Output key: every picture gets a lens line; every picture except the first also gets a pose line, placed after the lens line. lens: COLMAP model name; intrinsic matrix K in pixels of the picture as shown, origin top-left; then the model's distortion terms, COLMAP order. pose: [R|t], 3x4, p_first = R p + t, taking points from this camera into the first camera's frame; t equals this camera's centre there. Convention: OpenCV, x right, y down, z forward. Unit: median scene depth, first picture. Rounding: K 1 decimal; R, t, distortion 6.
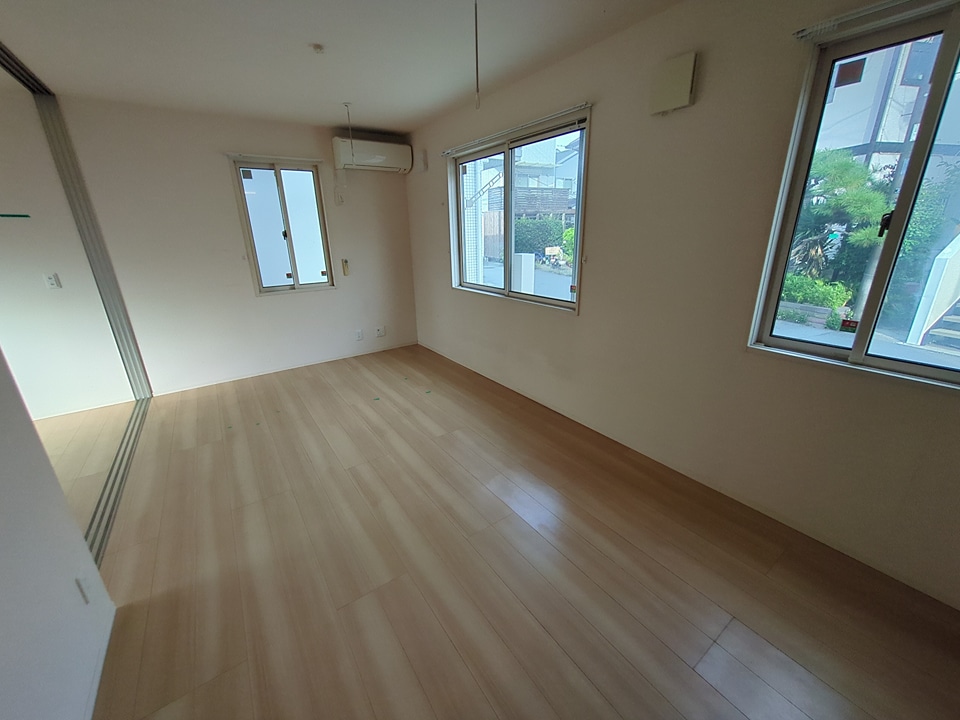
lens RADIAL K [[382.8, 0, 480.0], [0, 382.8, 360.0], [0, 0, 1]] dist [-0.007106, -0.000272]
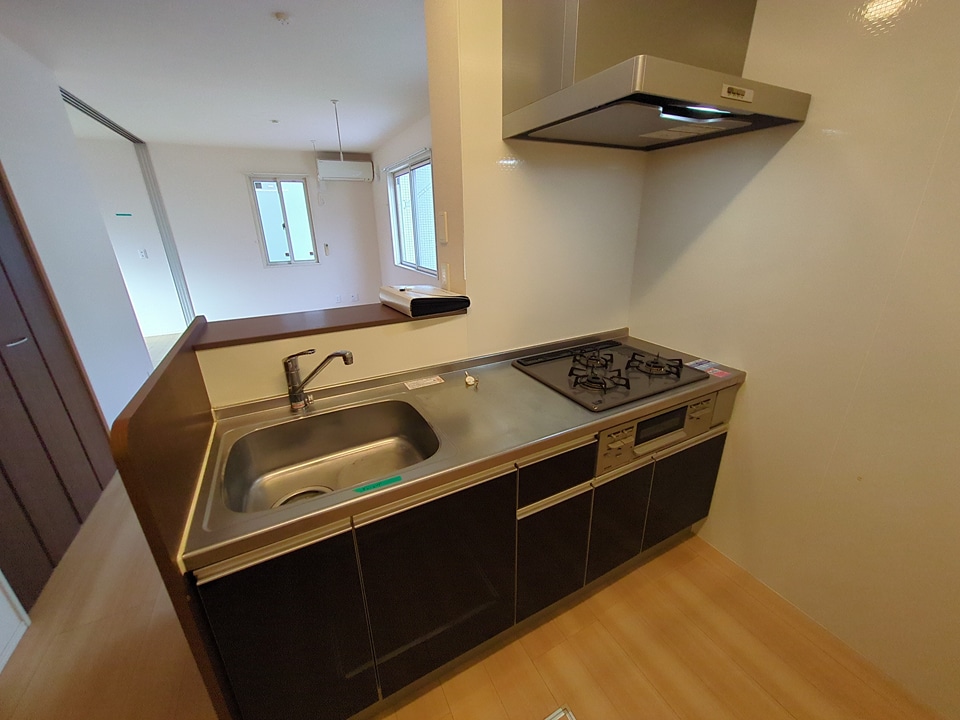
lens RADIAL K [[393.0, 0, 483.6], [0, 393.0, 369.6], [0, 0, 1]] dist [-0.002988, -0.000116]
pose [[0.992365, 0.045692, -0.114562, 0.461370], [-0.041198, 0.998298, 0.041286, 0.132401], [0.116253, -0.036251, 0.992558, -0.442857]]
